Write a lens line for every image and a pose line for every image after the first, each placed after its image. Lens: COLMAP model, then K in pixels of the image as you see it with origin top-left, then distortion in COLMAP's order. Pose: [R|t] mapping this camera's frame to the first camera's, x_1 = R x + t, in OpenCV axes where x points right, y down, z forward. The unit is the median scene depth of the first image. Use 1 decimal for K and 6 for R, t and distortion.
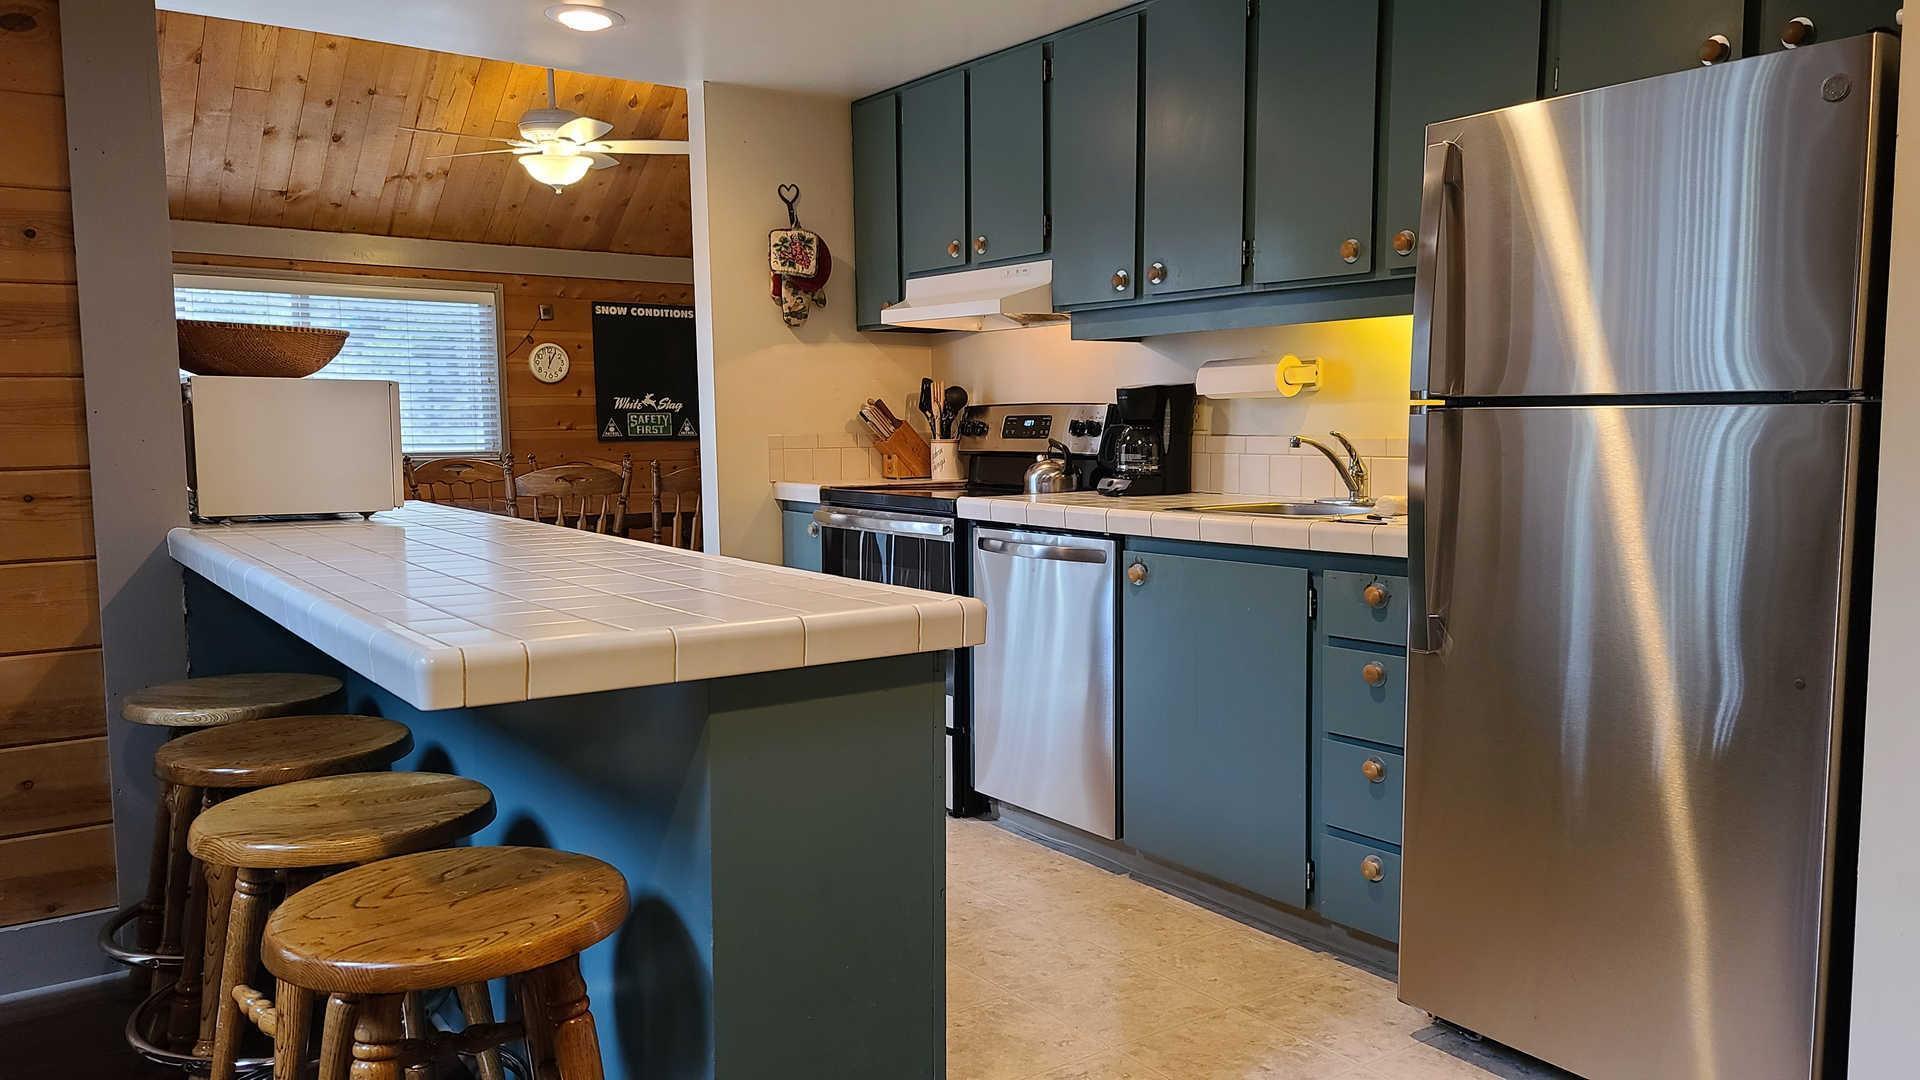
lens RADIAL K [[1394.3, 0, 960.0], [0, 1394.3, 540.0], [0, 0, 1]] dist [0.098942, -0.083273]
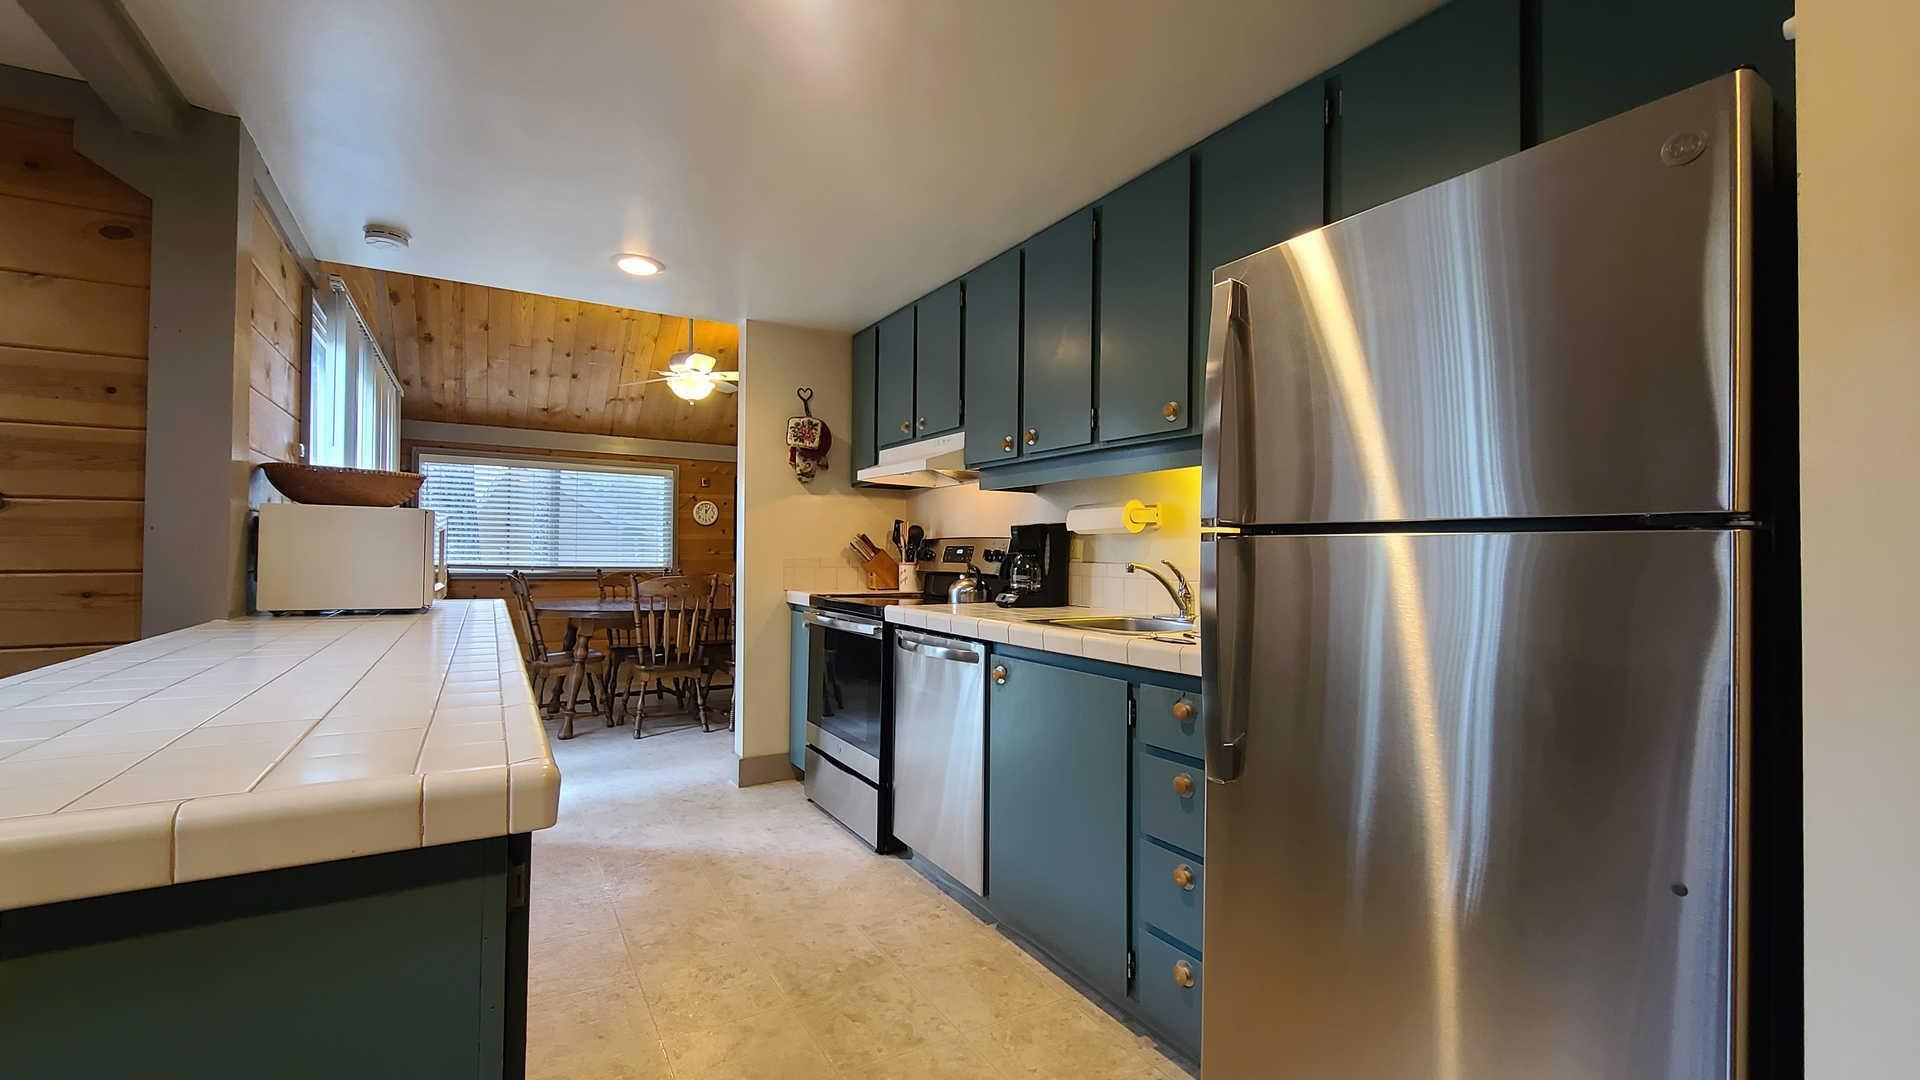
lens RADIAL K [[784.1, 0, 932.5], [0, 784.1, 539.4], [0, 0, 1]] dist [0.012929, 0.000144]
pose [[0.995152, 0.015417, -0.097138, 0.111140], [-0.025510, 0.994299, -0.103529, -0.016597], [0.094988, 0.105505, 0.989872, 0.257916]]
